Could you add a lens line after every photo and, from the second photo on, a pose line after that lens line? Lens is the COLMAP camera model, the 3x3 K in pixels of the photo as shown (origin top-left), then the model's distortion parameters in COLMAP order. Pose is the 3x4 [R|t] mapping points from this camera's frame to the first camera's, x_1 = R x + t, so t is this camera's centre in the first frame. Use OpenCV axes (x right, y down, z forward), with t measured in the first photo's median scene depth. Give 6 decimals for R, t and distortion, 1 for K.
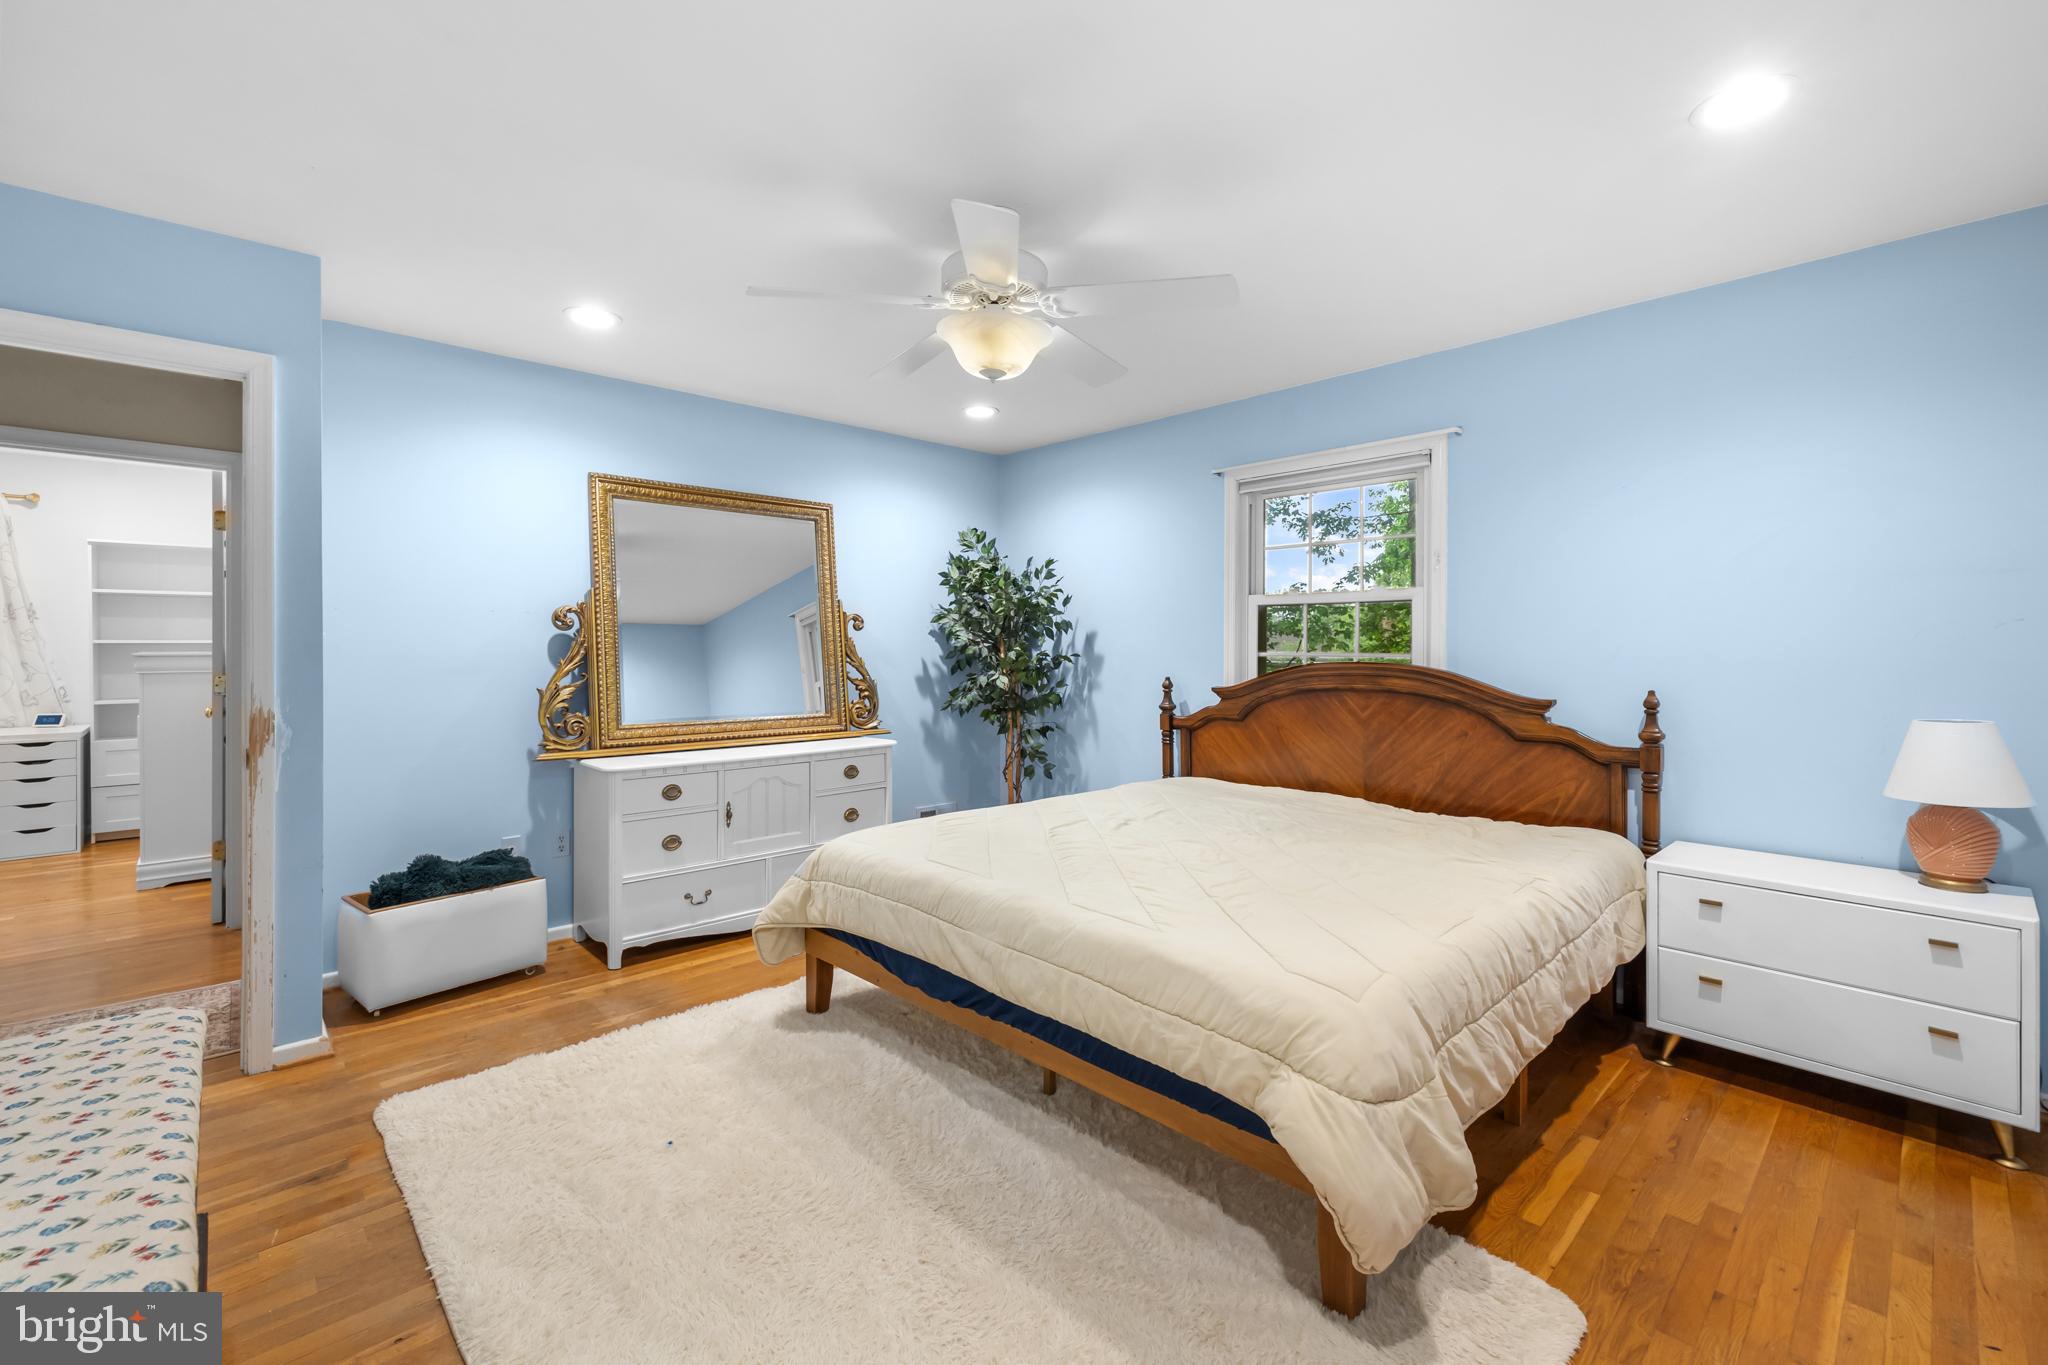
lens RADIAL K [[874.5, 0, 1023.0], [0, 874.5, 626.1], [0, 0, 1]] dist [0.001053, 0.000097]
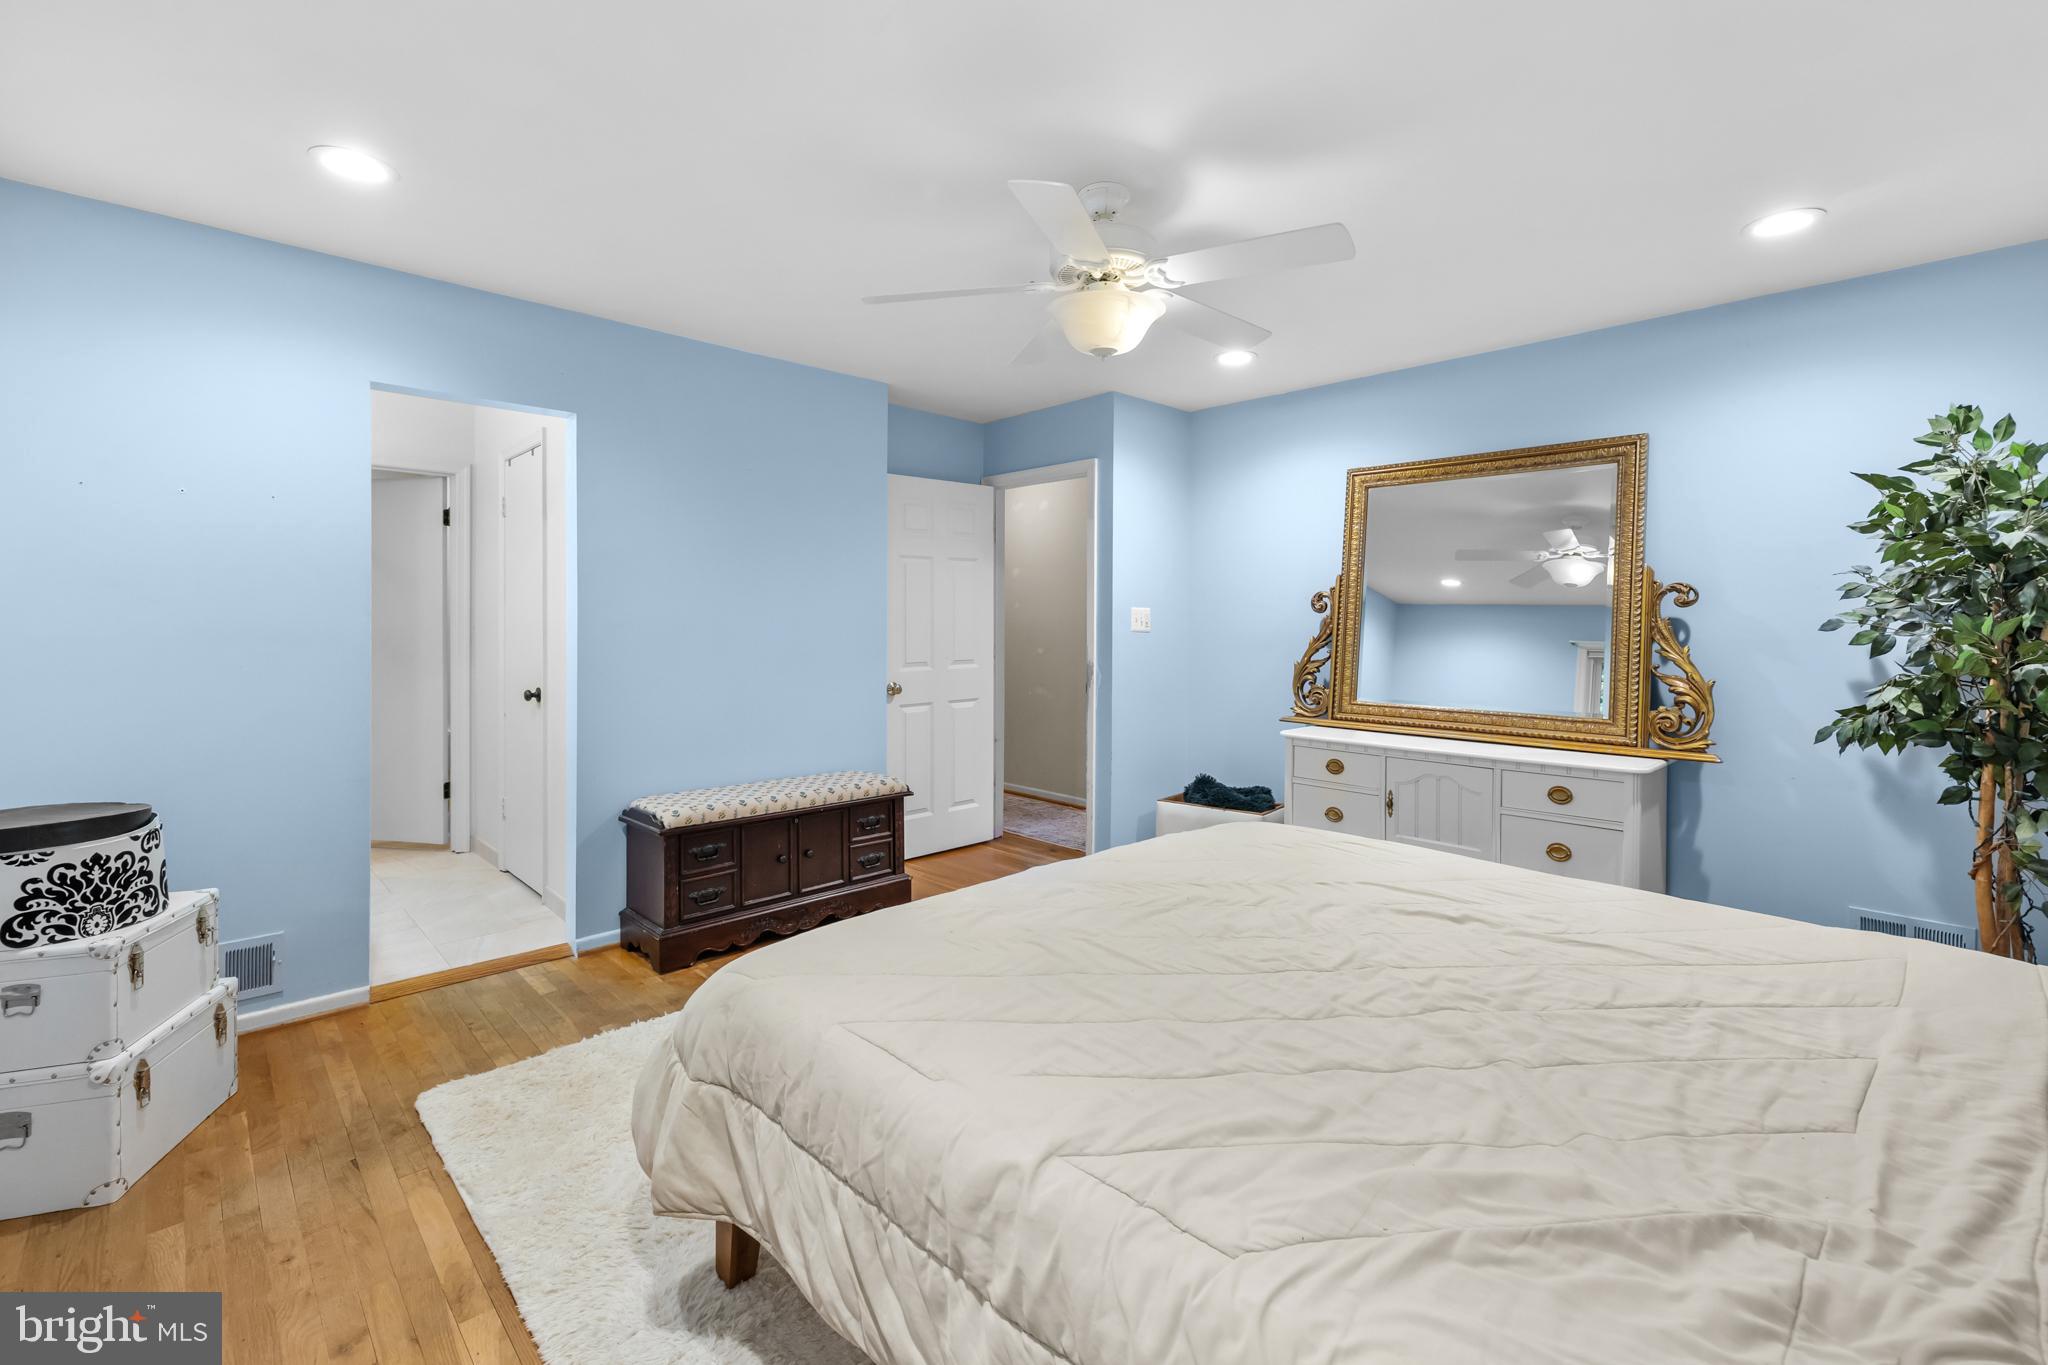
lens RADIAL K [[874.5, 0, 1023.0], [0, 874.5, 626.1], [0, 0, 1]] dist [0.001053, 0.000097]
pose [[0.005481, 0.001124, -0.999984, 0.621868], [0.015819, 0.999874, 0.001211, 0.014085], [0.999860, -0.015825, 0.005462, 0.601395]]
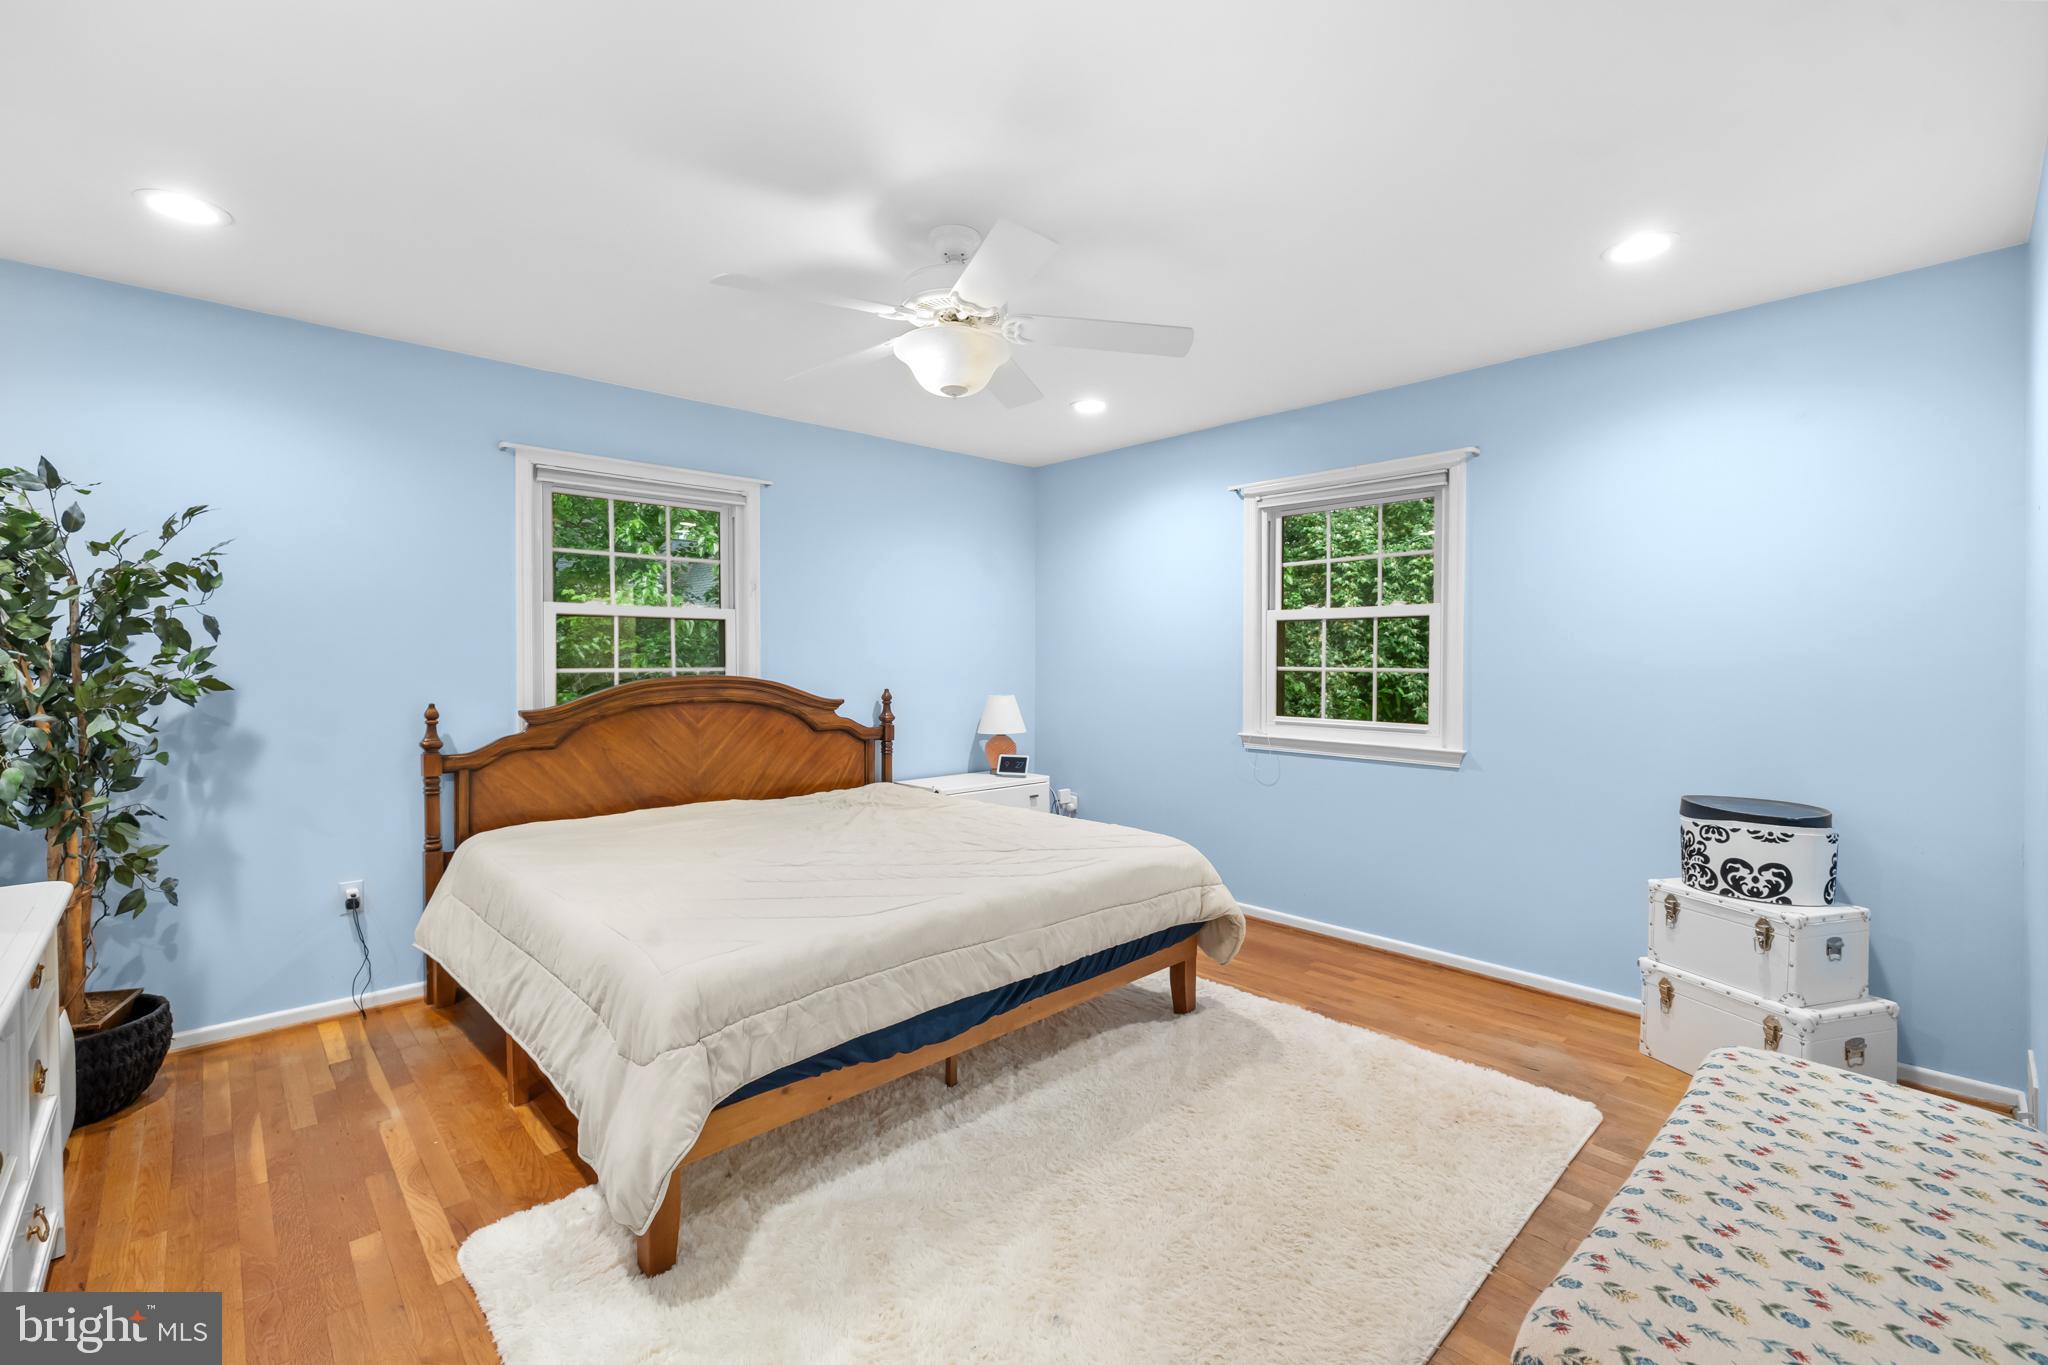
lens RADIAL K [[857.1, 0, 1019.0], [0, 857.1, 656.6], [0, 0, 1]] dist [0.000903, 0.000223]
pose [[0.009876, 0.003510, 0.999945, -0.667873], [-0.022169, 0.999749, -0.003290, 0.012090], [-0.999705, -0.022136, 0.009952, 0.609212]]
